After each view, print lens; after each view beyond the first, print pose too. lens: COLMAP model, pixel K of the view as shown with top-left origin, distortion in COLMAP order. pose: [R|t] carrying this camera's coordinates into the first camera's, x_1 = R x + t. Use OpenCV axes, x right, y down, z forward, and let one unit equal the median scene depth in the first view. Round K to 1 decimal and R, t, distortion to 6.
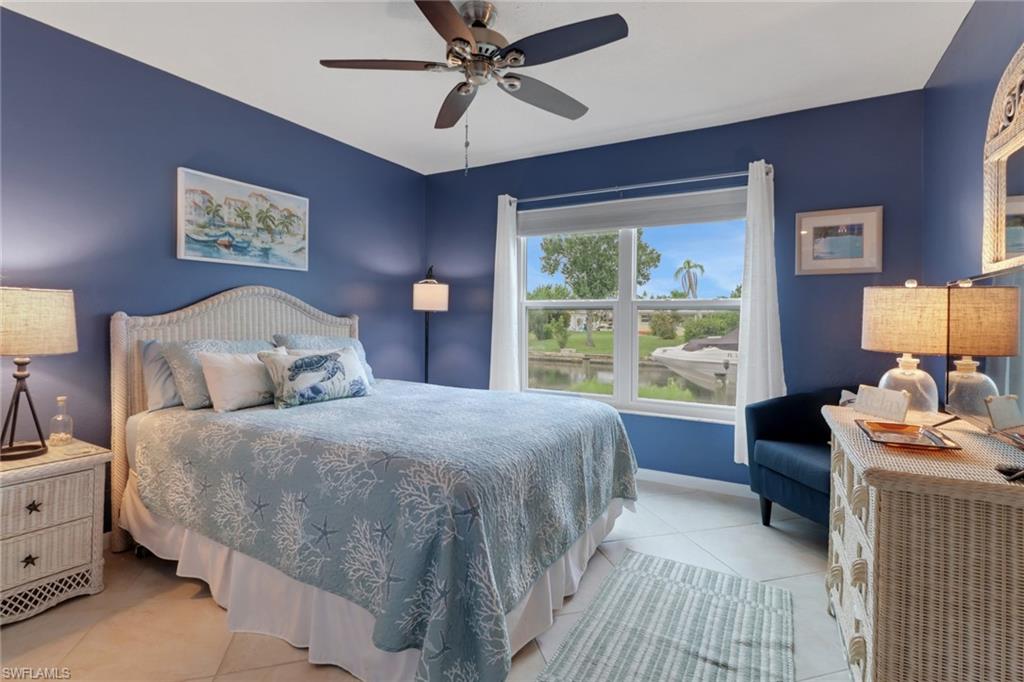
lens RADIAL K [[496.3, 0, 514.6], [0, 496.3, 321.1], [0, 0, 1]] dist [0.012669, -0.014175]
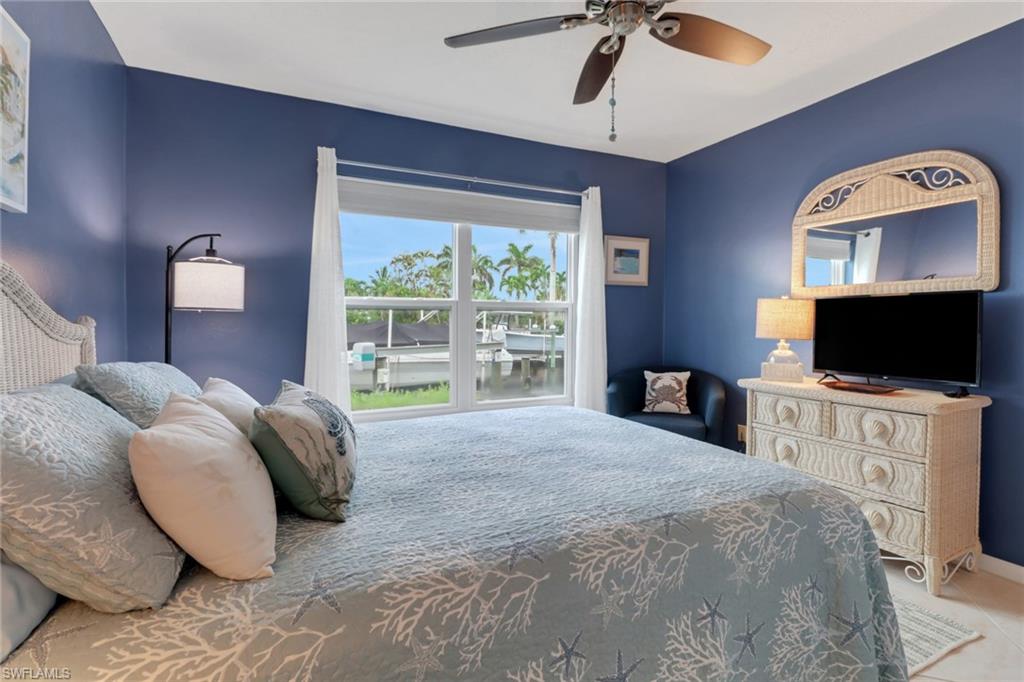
lens RADIAL K [[496.3, 0, 514.6], [0, 496.3, 321.1], [0, 0, 1]] dist [0.012669, -0.014175]
pose [[0.562836, -0.008935, 0.826520, -0.676334], [0.011050, 0.999934, 0.003285, -0.006422], [-0.826495, 0.007284, 0.562897, 0.540715]]
